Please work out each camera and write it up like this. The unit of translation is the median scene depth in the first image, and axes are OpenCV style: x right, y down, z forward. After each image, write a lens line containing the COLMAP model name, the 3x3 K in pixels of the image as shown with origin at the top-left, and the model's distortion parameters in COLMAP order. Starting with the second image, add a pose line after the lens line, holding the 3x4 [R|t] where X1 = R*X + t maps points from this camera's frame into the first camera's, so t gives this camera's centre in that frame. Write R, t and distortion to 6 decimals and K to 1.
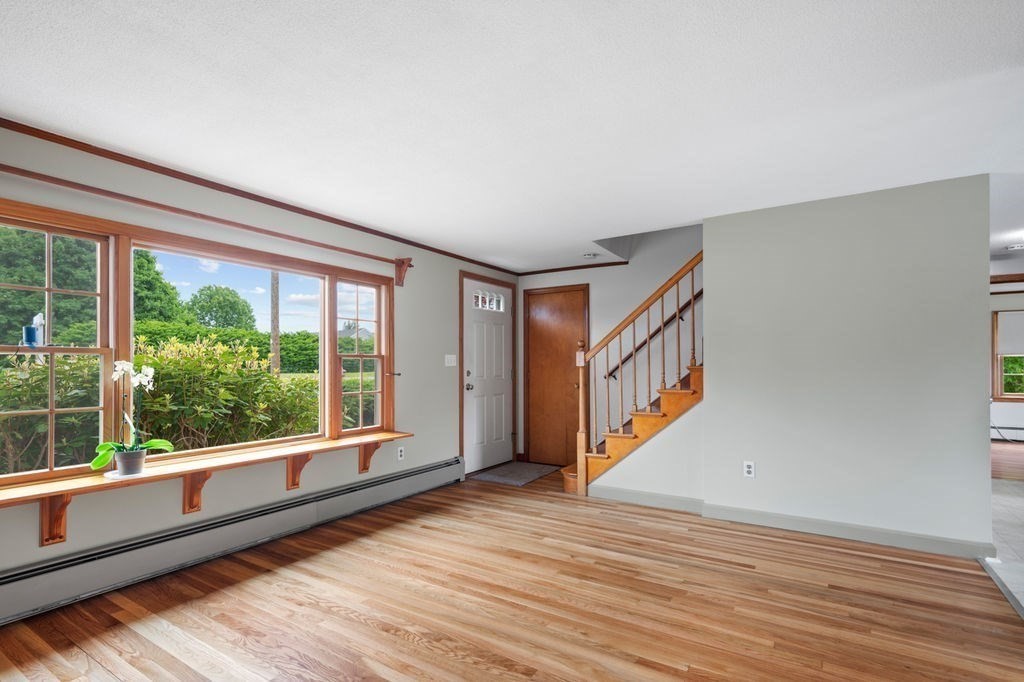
lens RADIAL K [[497.5, 0, 503.4], [0, 497.5, 363.4], [0, 0, 1]] dist [0.015669, -0.000798]
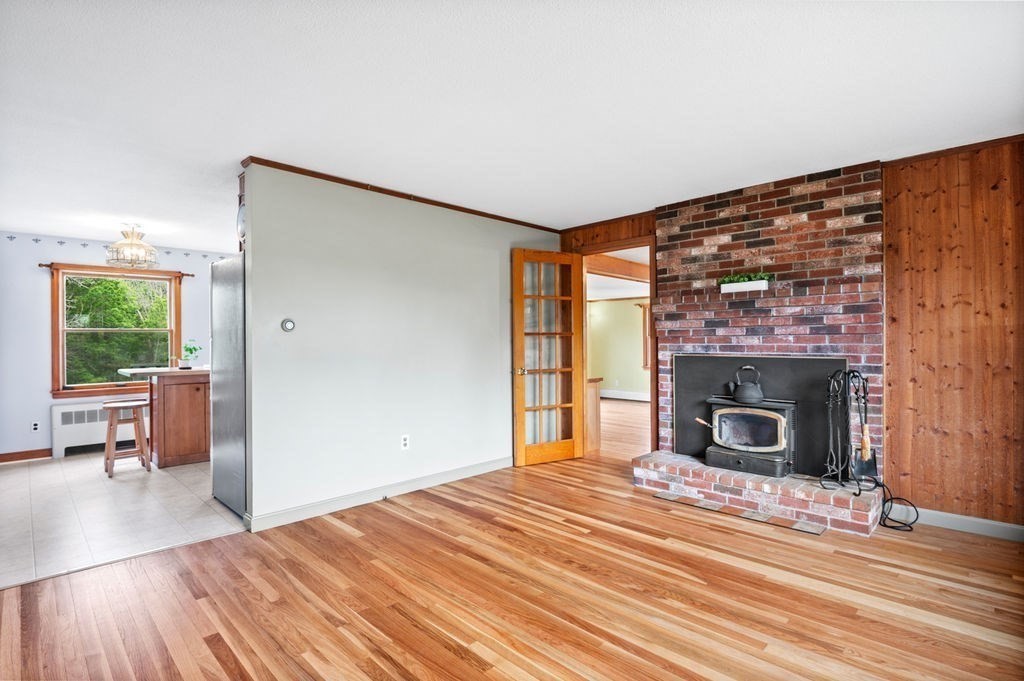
lens RADIAL K [[496.0, 0, 512.0], [0, 496.0, 340.5], [0, 0, 1]] dist [-0.017387, -0.000572]
pose [[-0.981960, 0.011086, 0.188765, -0.030866], [0.011206, 0.999937, -0.000431, 0.003144], [-0.188758, 0.001693, -0.982022, 1.255211]]
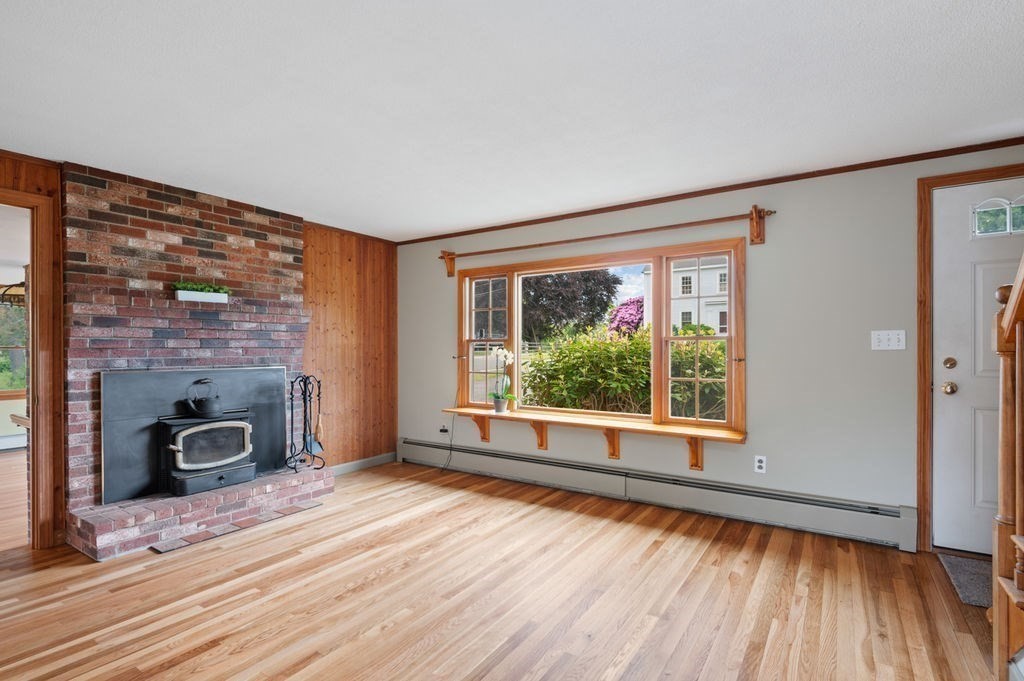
lens RADIAL K [[486.9, 0, 508.3], [0, 486.9, 351.8], [0, 0, 1]] dist [-0.000492, -0.001049]
pose [[-0.004832, 0.007712, -0.999959, 0.662207], [0.004805, 0.999959, 0.007689, 0.000719], [0.999977, -0.004768, -0.004869, 0.756813]]
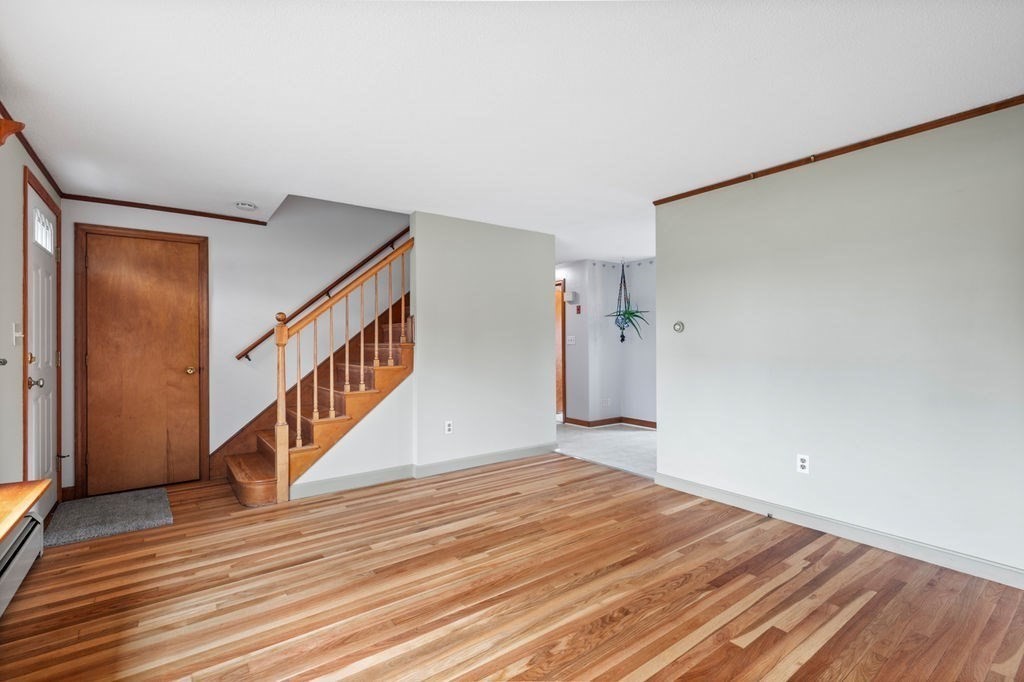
lens RADIAL K [[481.6, 0, 512.0], [0, 481.6, 341.0], [0, 0, 1]] dist [0.001349, -0.000389]
pose [[0.339084, 0.000058, 0.940756, -0.563929], [0.002214, 0.999997, -0.000860, 0.002667], [-0.940754, 0.002374, 0.339083, 0.460917]]
